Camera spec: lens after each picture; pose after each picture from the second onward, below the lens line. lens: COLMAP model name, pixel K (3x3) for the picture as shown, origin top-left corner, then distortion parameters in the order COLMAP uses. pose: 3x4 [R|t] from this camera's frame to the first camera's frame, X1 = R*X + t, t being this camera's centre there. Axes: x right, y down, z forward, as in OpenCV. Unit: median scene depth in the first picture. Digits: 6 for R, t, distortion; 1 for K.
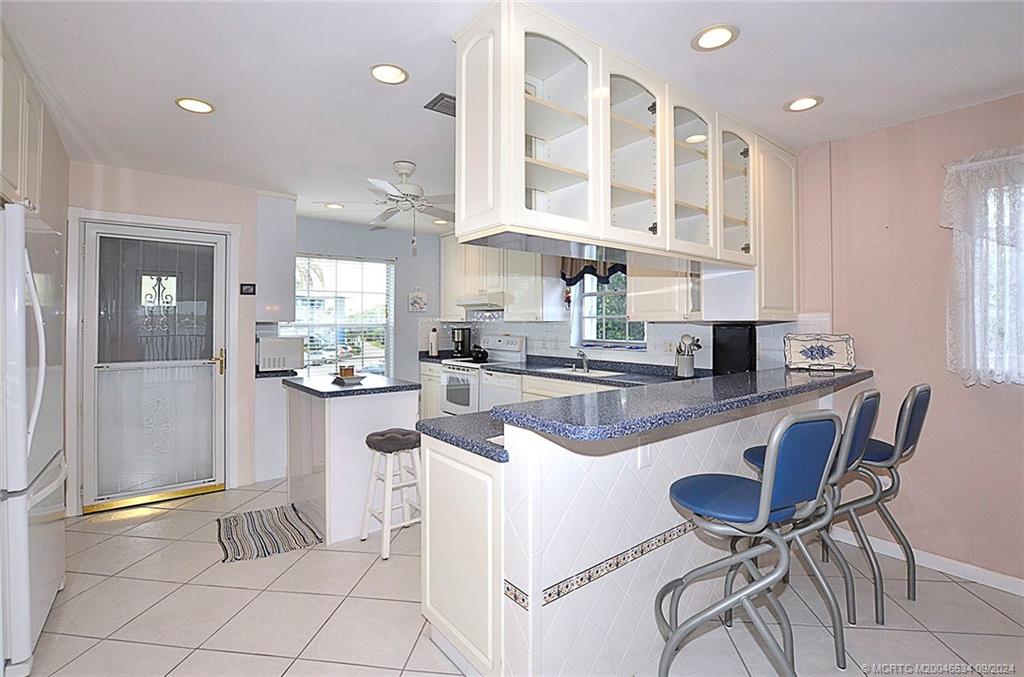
lens RADIAL K [[462.1, 0, 515.1], [0, 462.1, 320.6], [0, 0, 1]] dist [-0.001427, -0.000171]
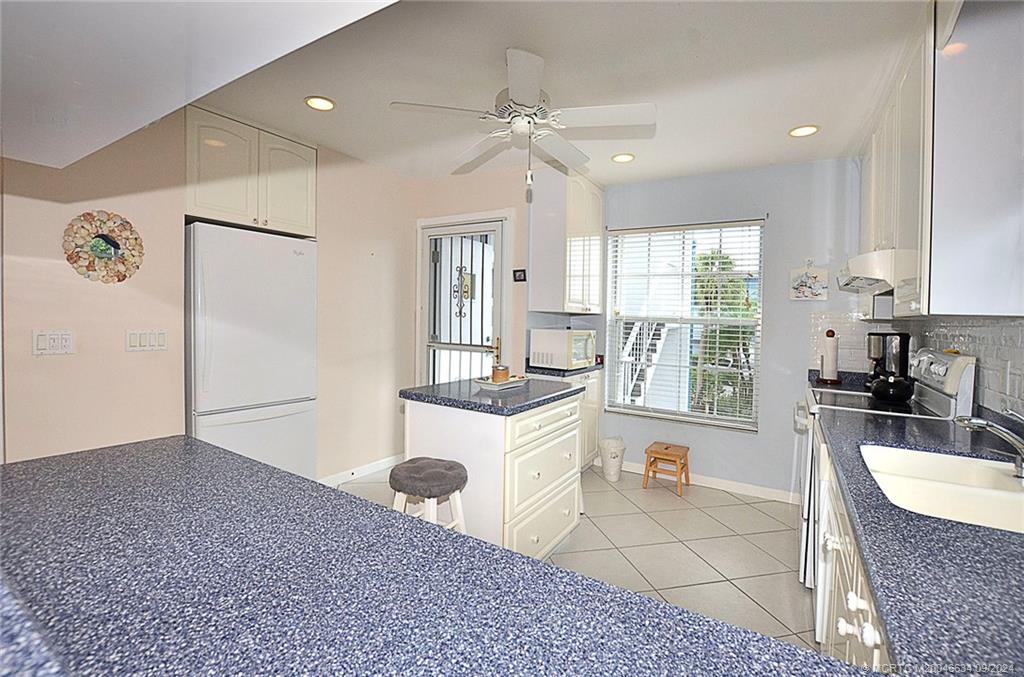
lens RADIAL K [[462.1, 0, 515.1], [0, 462.1, 320.6], [0, 0, 1]] dist [-0.001427, -0.000171]
pose [[0.344894, 0.022681, -0.938368, 0.238602], [-0.026381, 0.999547, 0.014464, 0.007622], [0.938271, 0.019766, 0.345336, 0.551723]]
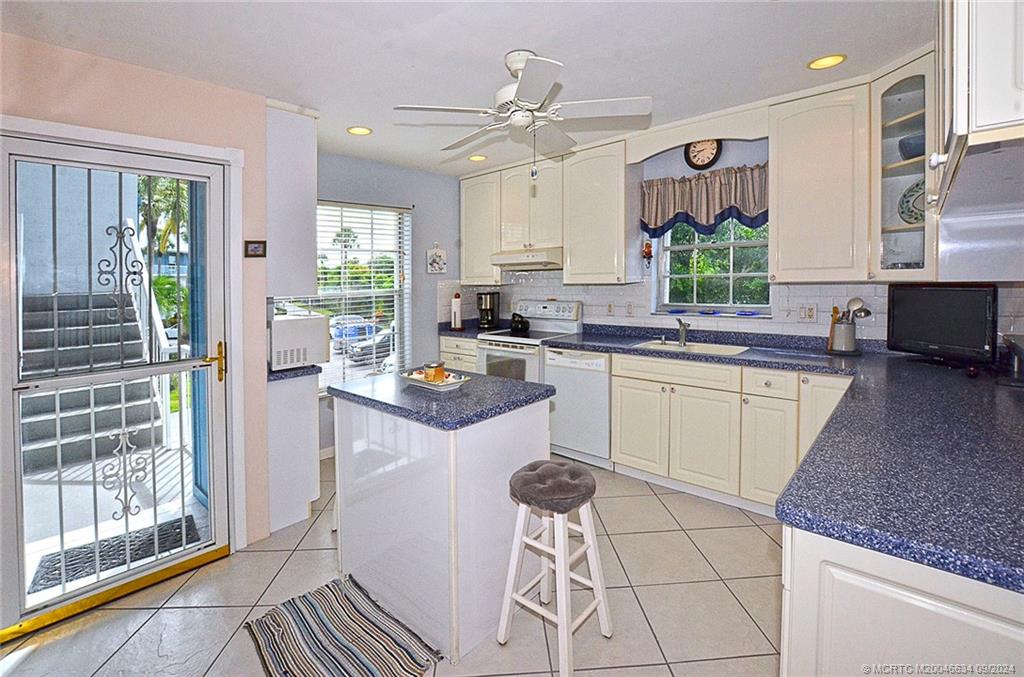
lens RADIAL K [[453.5, 0, 481.8], [0, 453.5, 276.7], [0, 0, 1]] dist [-0.003019, -0.000036]
pose [[0.991181, -0.025031, 0.130126, -0.281189], [0.024422, 0.999682, 0.006274, -0.019903], [-0.130242, -0.003041, 0.991478, 0.258966]]
